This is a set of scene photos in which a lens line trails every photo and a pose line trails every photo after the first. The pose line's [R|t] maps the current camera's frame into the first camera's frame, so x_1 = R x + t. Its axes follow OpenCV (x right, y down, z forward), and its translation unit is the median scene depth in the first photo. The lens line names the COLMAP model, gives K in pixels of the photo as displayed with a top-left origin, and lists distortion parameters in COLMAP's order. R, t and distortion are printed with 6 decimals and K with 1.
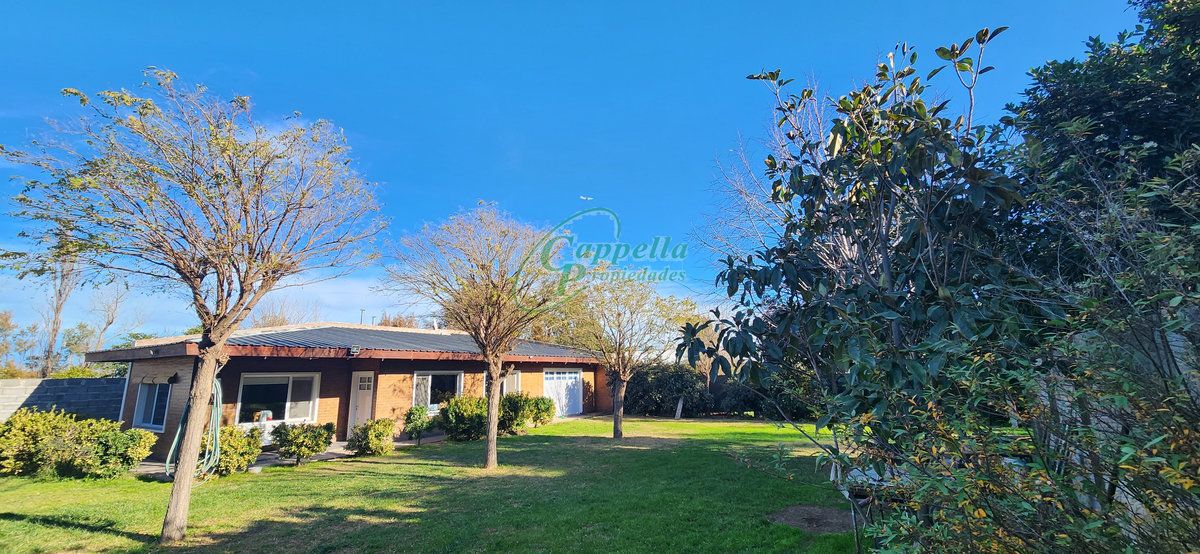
lens RADIAL K [[484.7, 0, 603.7], [0, 484.7, 275.4], [0, 0, 1]] dist [0.000347, -0.000071]
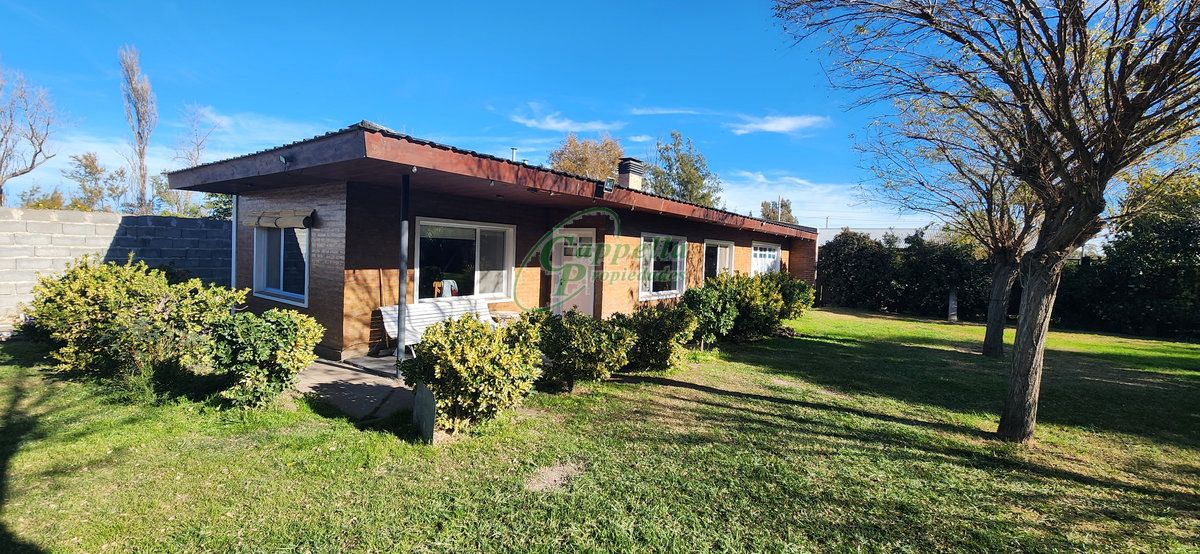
lens RADIAL K [[484.7, 0, 603.7], [0, 484.7, 275.4], [0, 0, 1]] dist [0.000347, -0.000071]
pose [[0.994030, 0.059562, -0.091414, -0.447917], [-0.035441, 0.968680, 0.245769, 0.113534], [0.103190, -0.241062, 0.965008, 0.426331]]
